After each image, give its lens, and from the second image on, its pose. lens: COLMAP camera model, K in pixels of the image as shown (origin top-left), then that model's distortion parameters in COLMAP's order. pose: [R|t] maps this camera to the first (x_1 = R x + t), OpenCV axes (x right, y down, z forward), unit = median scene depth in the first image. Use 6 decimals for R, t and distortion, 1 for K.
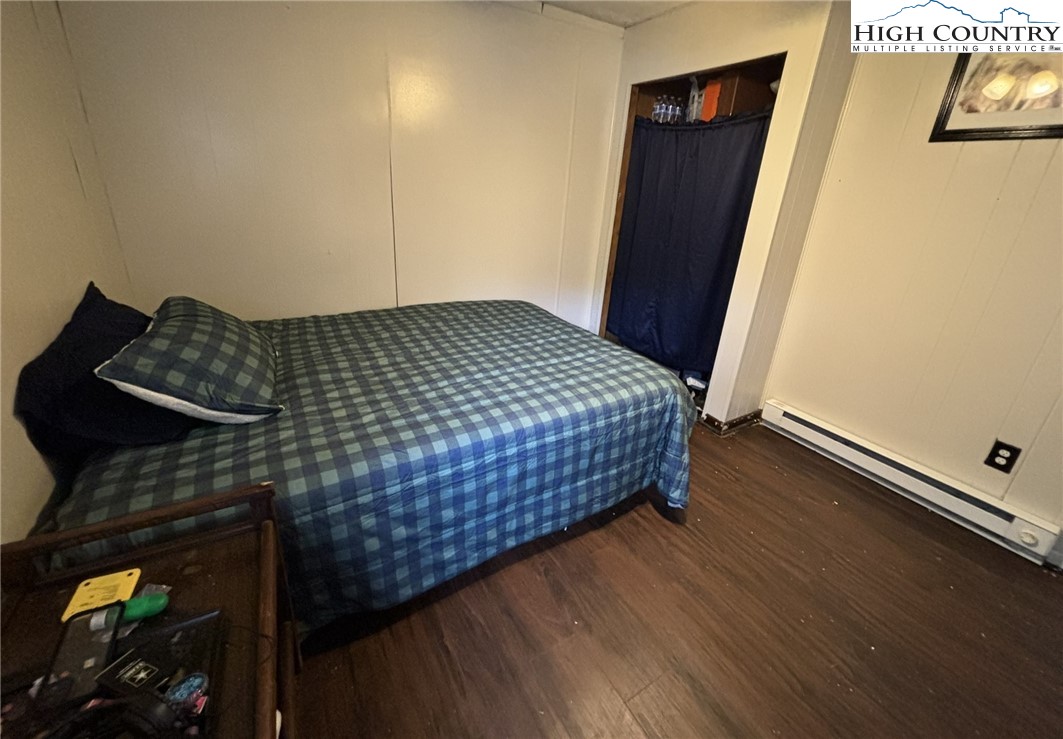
lens RADIAL K [[426.2, 0, 532.5], [0, 426.2, 369.4], [0, 0, 1]] dist [0.000992, -0.000567]
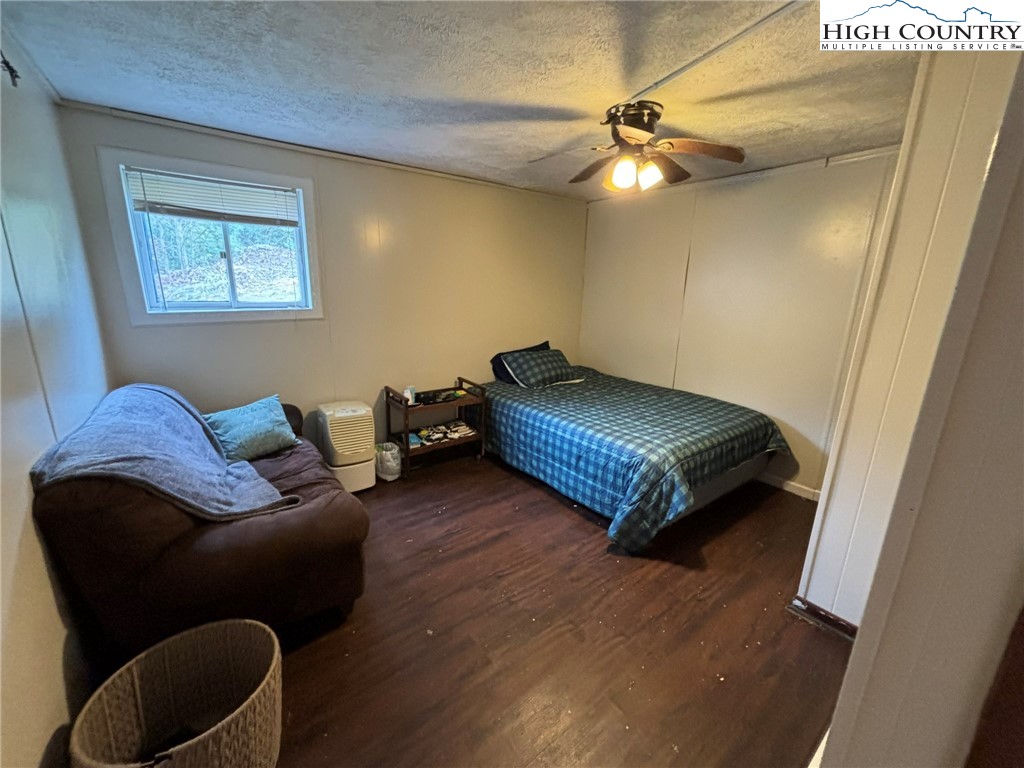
lens RADIAL K [[411.0, 0, 511.2], [0, 411.0, 382.5], [0, 0, 1]] dist [0.000938, -0.001323]
pose [[0.096854, 0.182083, -0.978501, 1.960559], [-0.404625, 0.905419, 0.128433, -0.218116], [0.909339, 0.383487, 0.161369, 0.409382]]
